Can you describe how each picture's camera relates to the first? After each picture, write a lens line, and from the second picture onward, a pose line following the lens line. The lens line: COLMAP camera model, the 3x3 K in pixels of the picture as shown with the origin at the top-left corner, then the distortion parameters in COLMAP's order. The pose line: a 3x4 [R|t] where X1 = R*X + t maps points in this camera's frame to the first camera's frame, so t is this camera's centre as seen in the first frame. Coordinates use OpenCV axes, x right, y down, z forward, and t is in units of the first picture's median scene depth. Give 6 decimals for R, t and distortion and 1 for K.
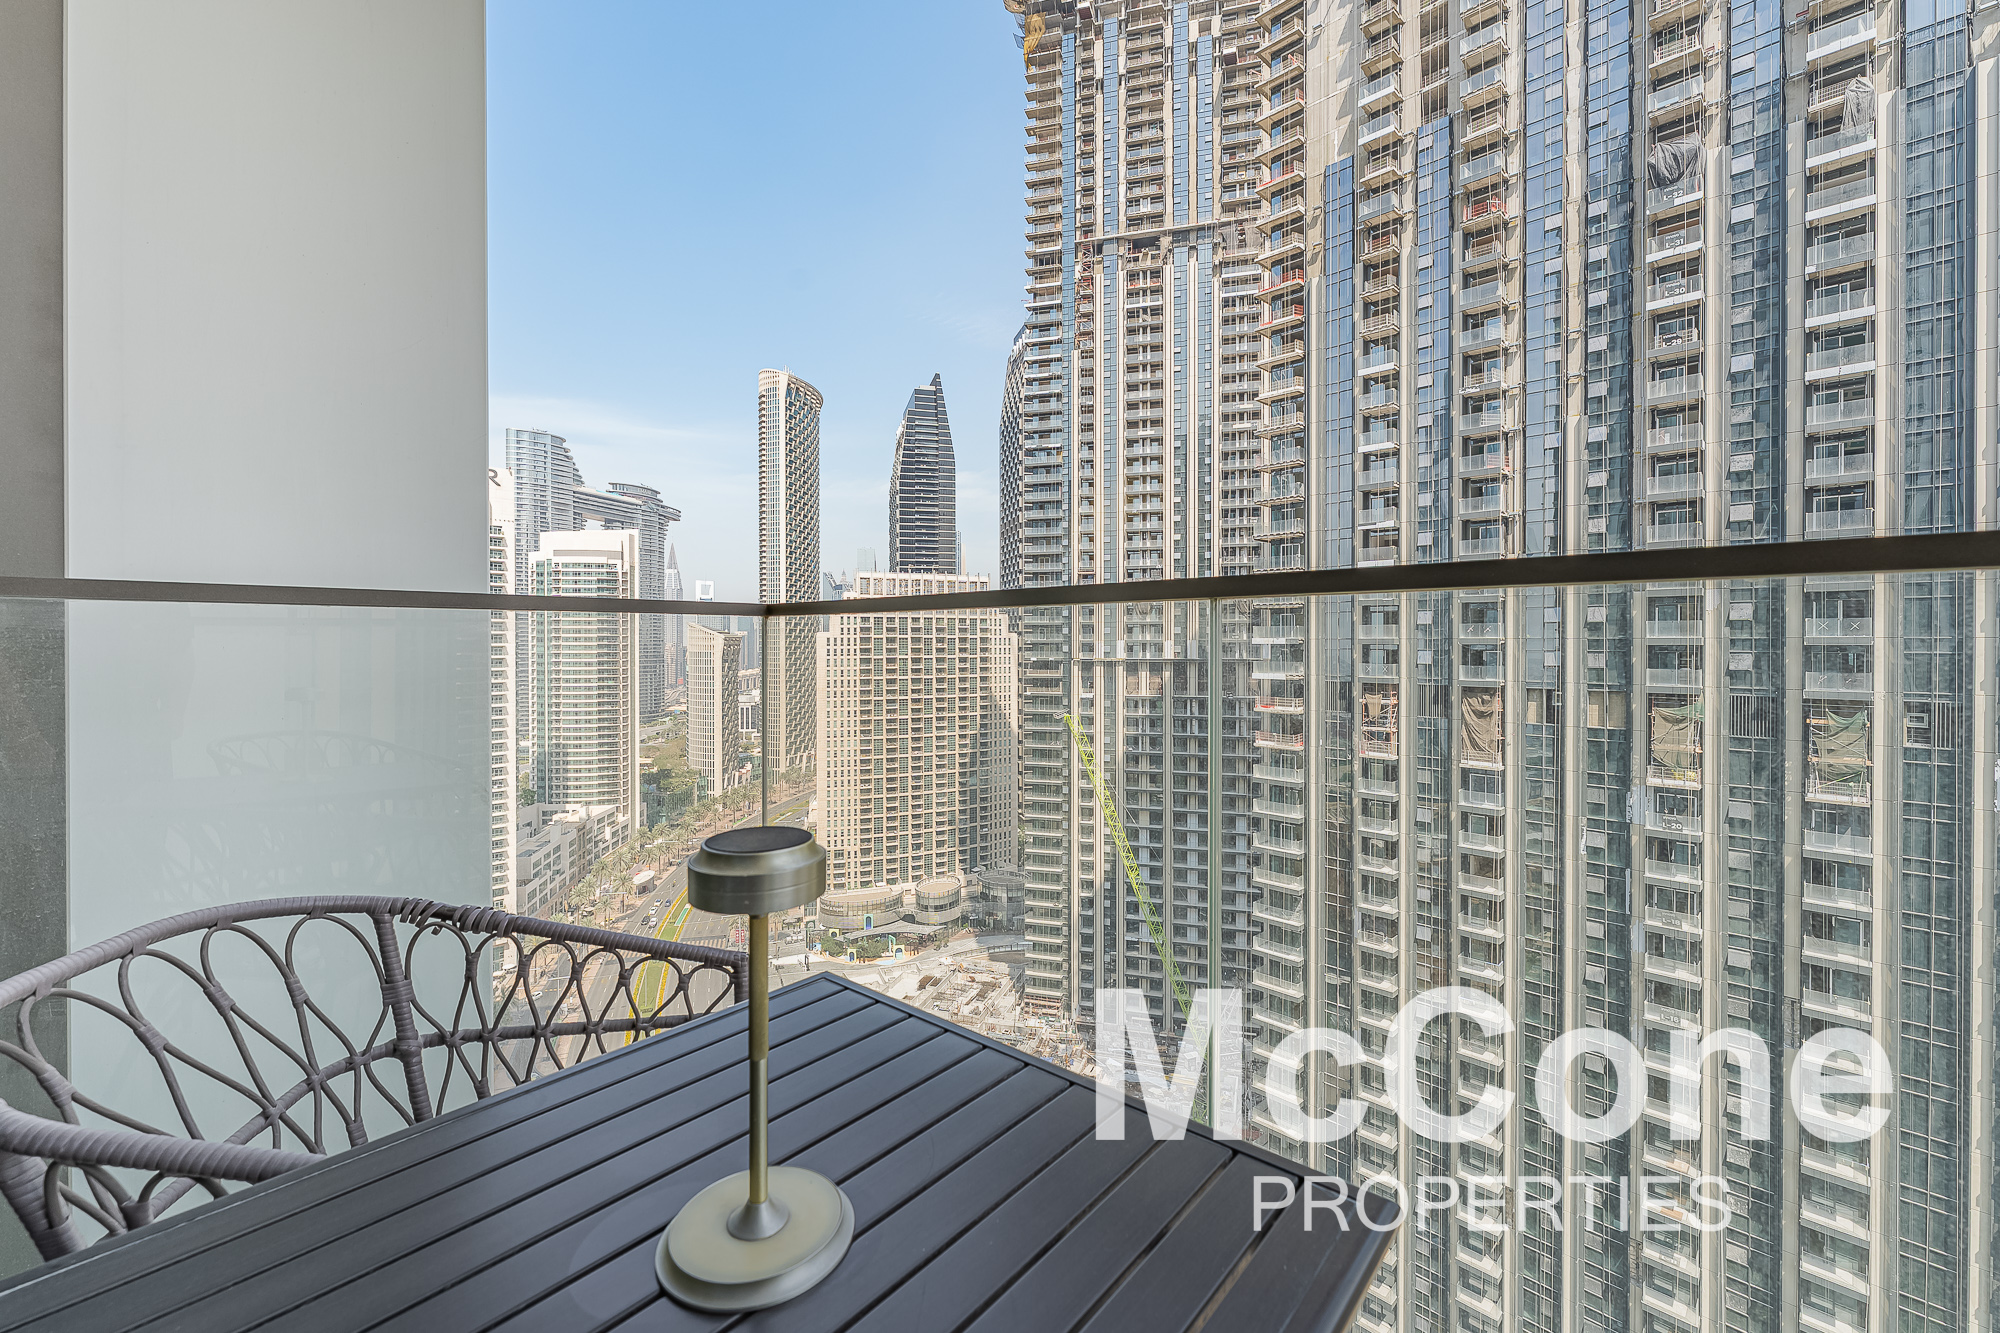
lens RADIAL K [[806.5, 0, 1009.8], [0, 806.5, 643.7], [0, 0, 1]] dist [-0.005687, 0.002224]
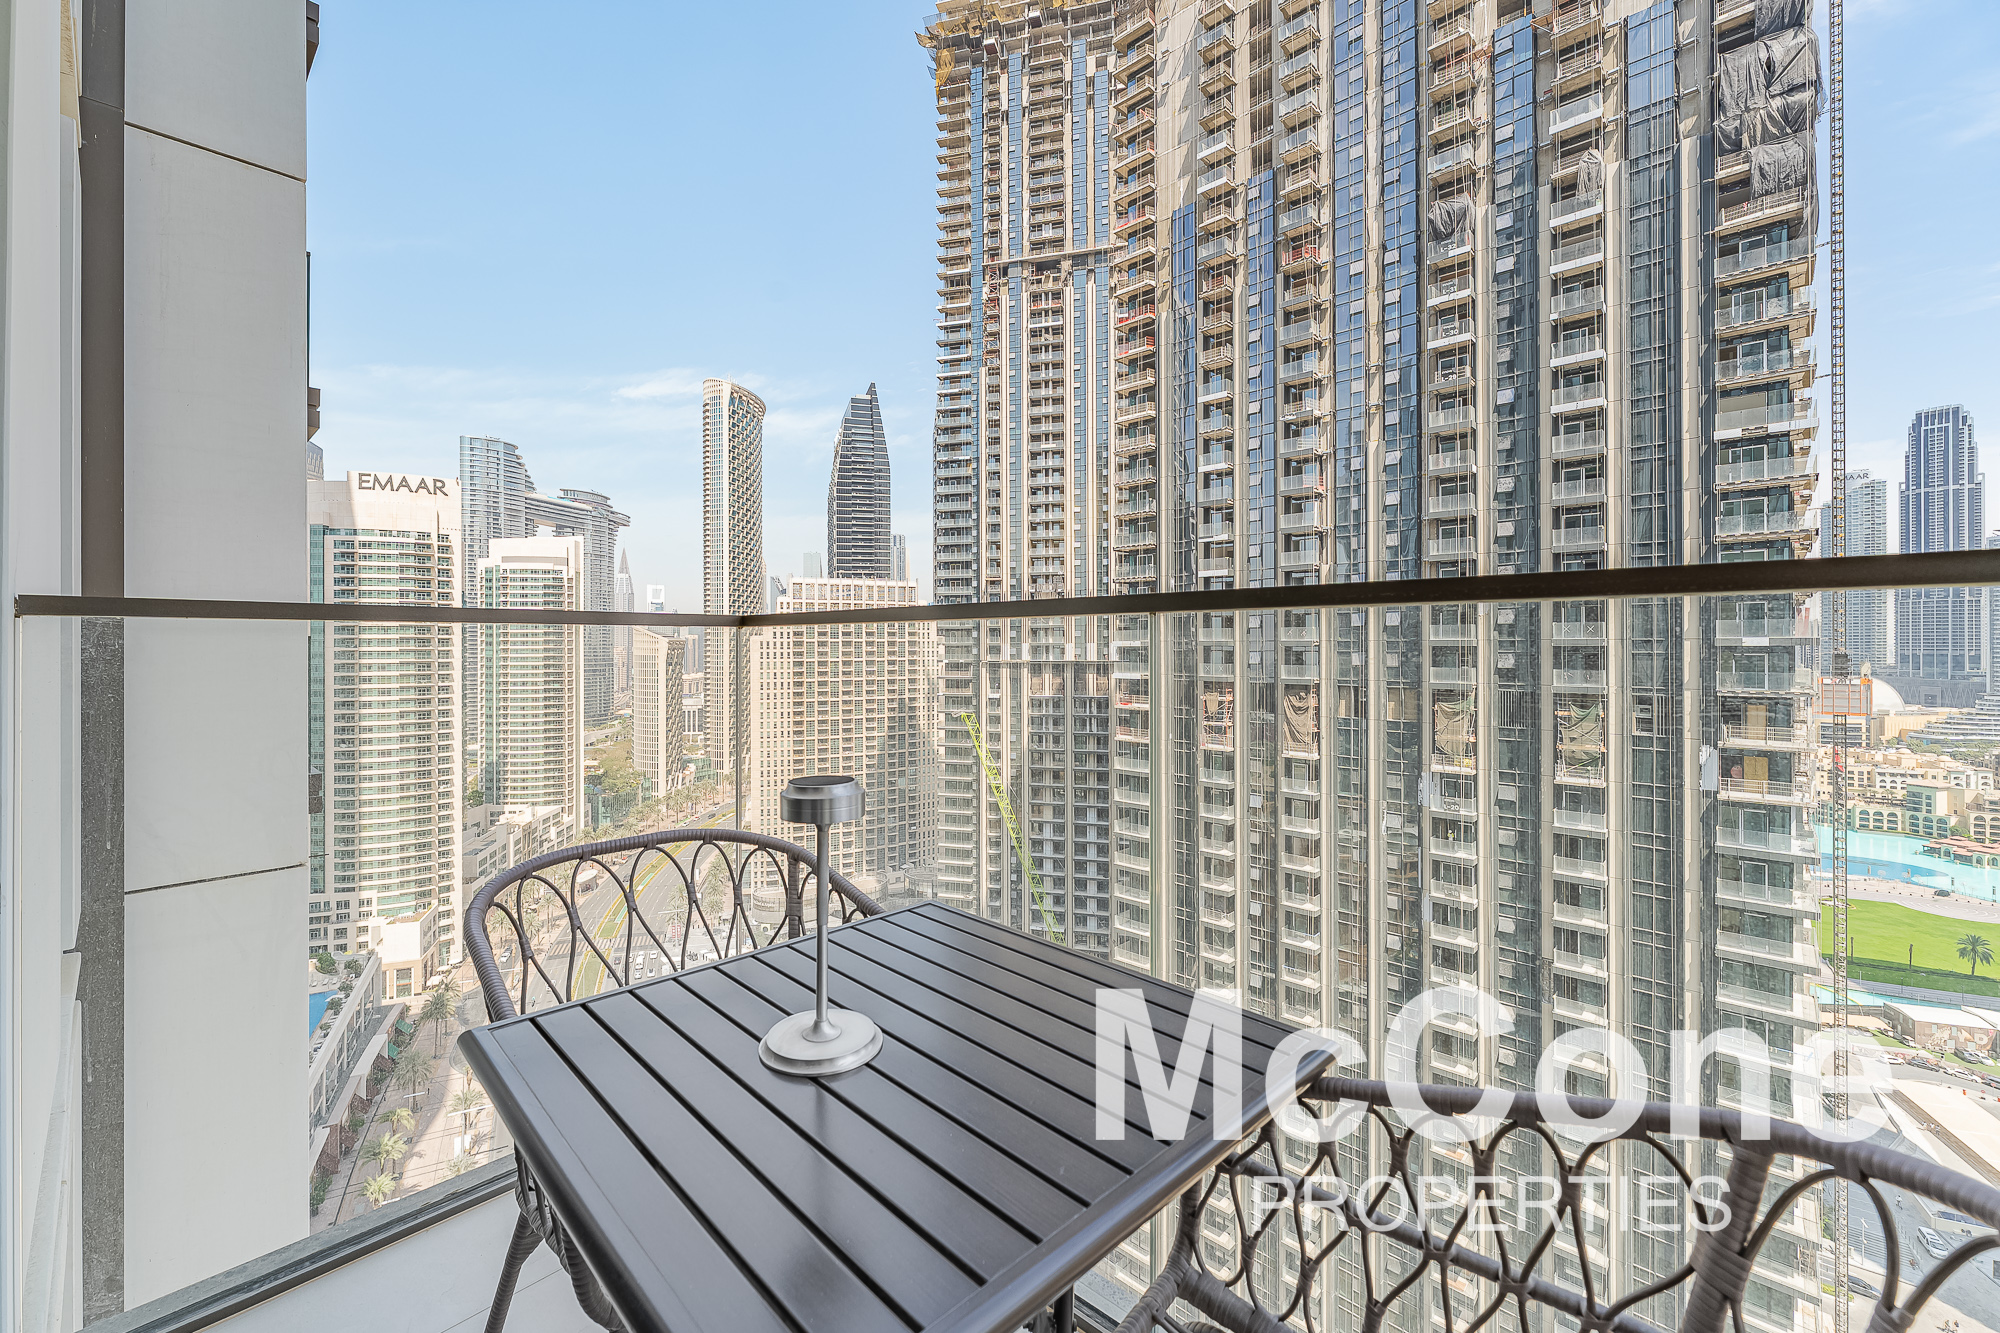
lens RADIAL K [[806.5, 0, 955.2], [0, 806.5, 642.6], [0, 0, 1]] dist [-0.005687, 0.002224]
pose [[0.999929, -0.002908, -0.011552, 0.115371], [0.002856, 0.999986, -0.004522, -0.000434], [0.011565, 0.004489, 0.999923, -0.106917]]
